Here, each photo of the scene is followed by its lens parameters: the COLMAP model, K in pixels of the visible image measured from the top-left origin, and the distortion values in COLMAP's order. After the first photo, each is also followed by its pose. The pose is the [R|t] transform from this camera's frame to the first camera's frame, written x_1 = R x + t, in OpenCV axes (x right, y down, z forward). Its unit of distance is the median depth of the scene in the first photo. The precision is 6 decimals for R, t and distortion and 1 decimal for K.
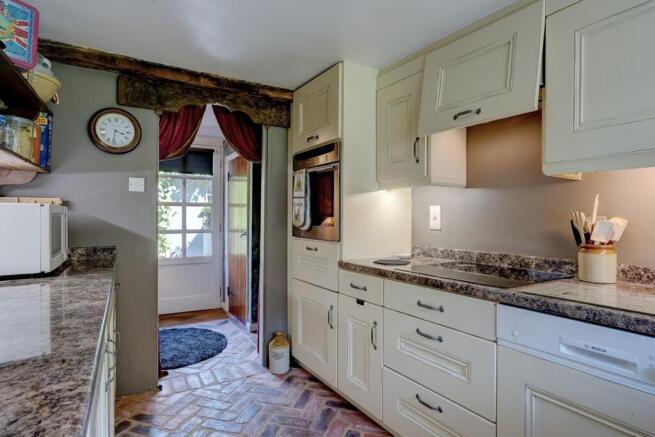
lens RADIAL K [[357.6, 0, 328.6], [0, 357.6, 219.5], [0, 0, 1]] dist [-0.000328, -0.000046]
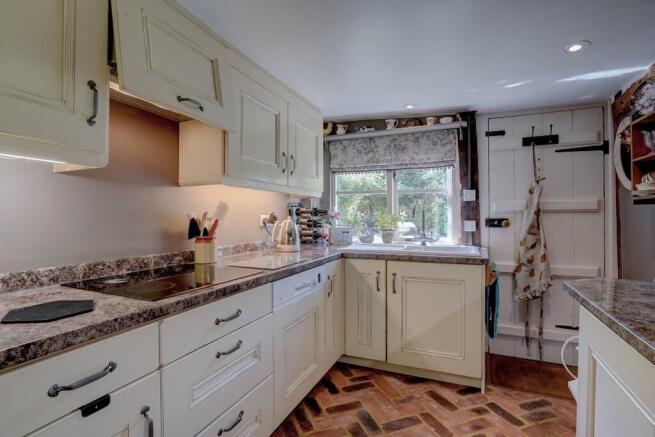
lens RADIAL K [[328.6, 0, 329.0], [0, 328.6, 216.9], [0, 0, 1]] dist [-0.000526, -0.000041]
pose [[-0.581150, -0.009428, 0.813742, -0.455821], [-0.004938, 0.999955, 0.008060, -0.014117], [-0.813782, 0.000666, -0.581170, 1.090622]]
